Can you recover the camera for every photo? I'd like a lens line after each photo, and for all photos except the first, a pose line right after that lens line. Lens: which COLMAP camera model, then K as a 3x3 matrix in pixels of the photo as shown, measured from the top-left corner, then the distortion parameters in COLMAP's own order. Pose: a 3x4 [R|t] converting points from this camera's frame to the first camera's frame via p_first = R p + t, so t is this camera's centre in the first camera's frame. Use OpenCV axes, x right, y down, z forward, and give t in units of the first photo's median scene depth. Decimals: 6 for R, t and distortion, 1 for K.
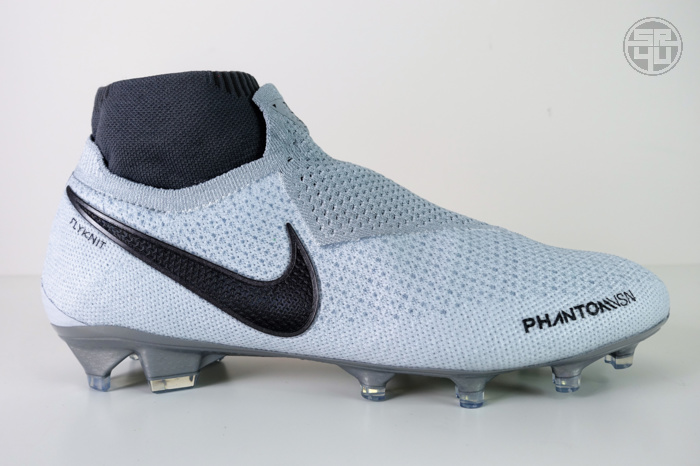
lens RADIAL K [[475.1, 0, 350.0], [0, 475.1, 233.0], [0, 0, 1]] dist [0.002726, -0.003008]
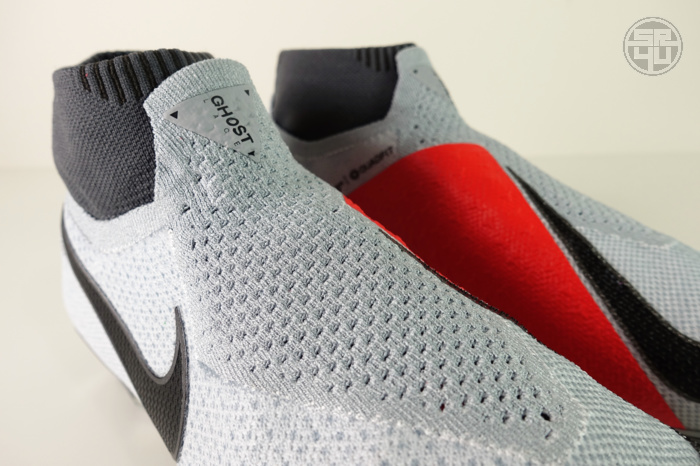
lens RADIAL K [[470.0, 0, 350.0], [0, 470.0, 233.0], [0, 0, 1]] dist [0.003261, -0.005980]
pose [[0.767316, 0.242670, -0.593580, 0.430307], [-0.035130, 0.940150, 0.338945, -0.357139], [0.640307, -0.239225, 0.729917, 0.704730]]
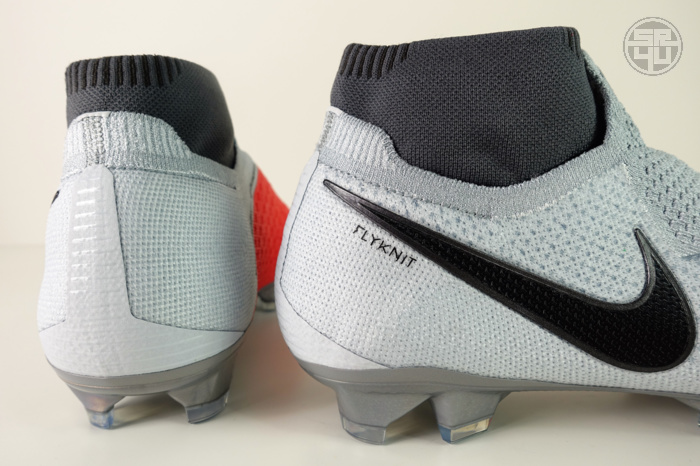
lens RADIAL K [[470.0, 0, 350.0], [0, 470.0, 233.0], [0, 0, 1]] dist [0.003261, -0.005980]
pose [[0.992508, -0.017566, 0.120906, -0.710166], [0.009631, 0.997780, 0.065902, -0.070982], [-0.121796, -0.064244, 0.990474, 0.284024]]
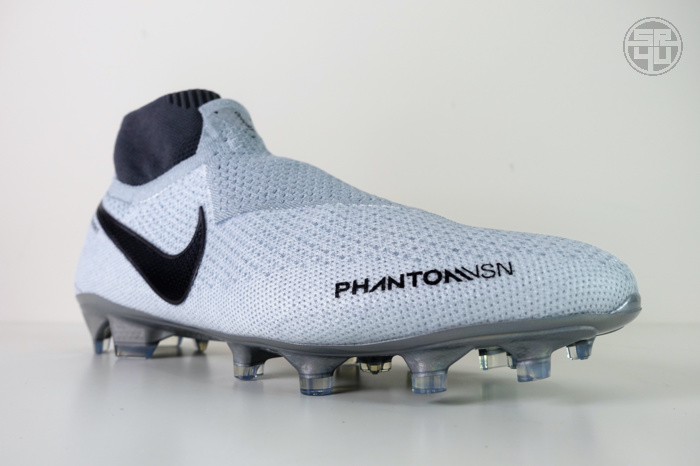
lens RADIAL K [[470.0, 0, 350.0], [0, 470.0, 233.0], [0, 0, 1]] dist [0.003261, -0.005980]
pose [[0.866950, -0.035194, -0.497151, 0.727242], [-0.062753, 0.981857, -0.178939, 0.219186], [0.494428, 0.186329, 0.849013, 0.250362]]
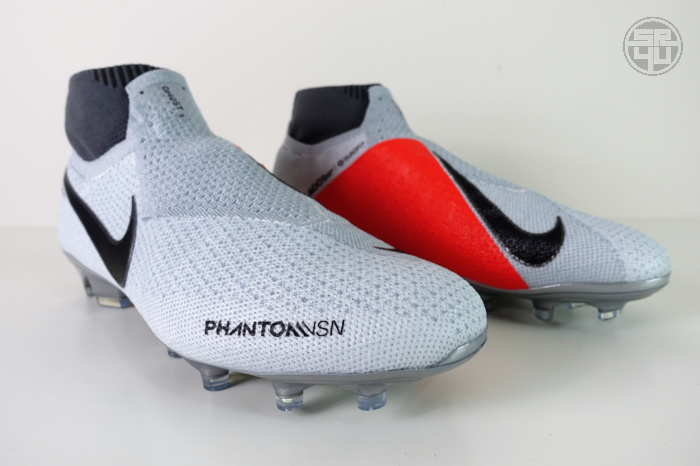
lens RADIAL K [[468.5, 0, 363.0], [0, 468.5, 231.3], [0, 0, 1]] dist [-0.023525, -0.001501]
pose [[0.811392, 0.141149, -0.567204, 1.032330], [-0.064157, 0.986048, 0.153601, -0.151776], [0.580971, -0.088241, 0.809127, 0.381516]]
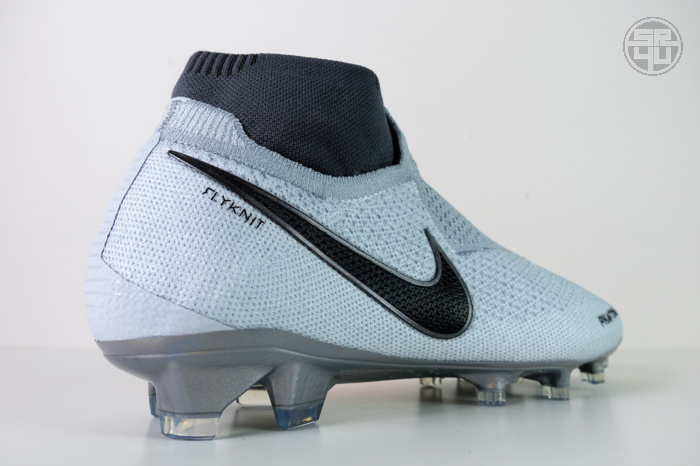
lens RADIAL K [[475.1, 0, 350.0], [0, 475.1, 233.0], [0, 0, 1]] dist [0.002726, -0.003008]
pose [[0.808495, 0.125552, 0.574955, -0.855166], [0.024216, 0.969053, -0.245663, 0.236100], [-0.588005, 0.212540, 0.780434, 0.308119]]
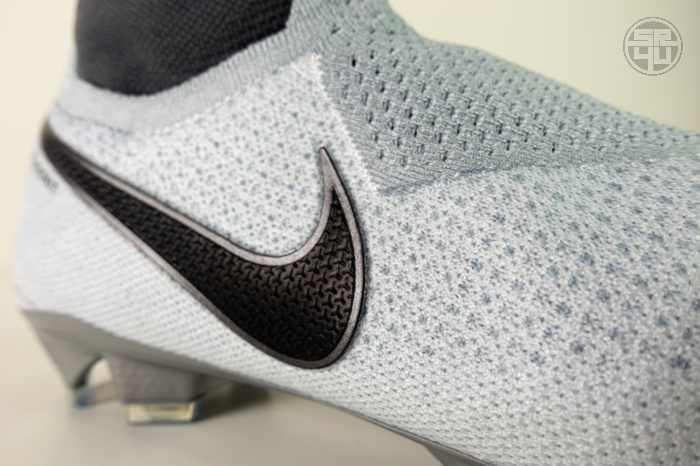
lens RADIAL K [[470.0, 0, 350.0], [0, 470.0, 233.0], [0, 0, 1]] dist [0.003261, -0.005980]
pose [[0.945510, 0.034328, -0.323778, 0.067719], [-0.032186, 0.999410, 0.011970, 0.066069], [0.323998, -0.000897, 0.946057, 0.530663]]
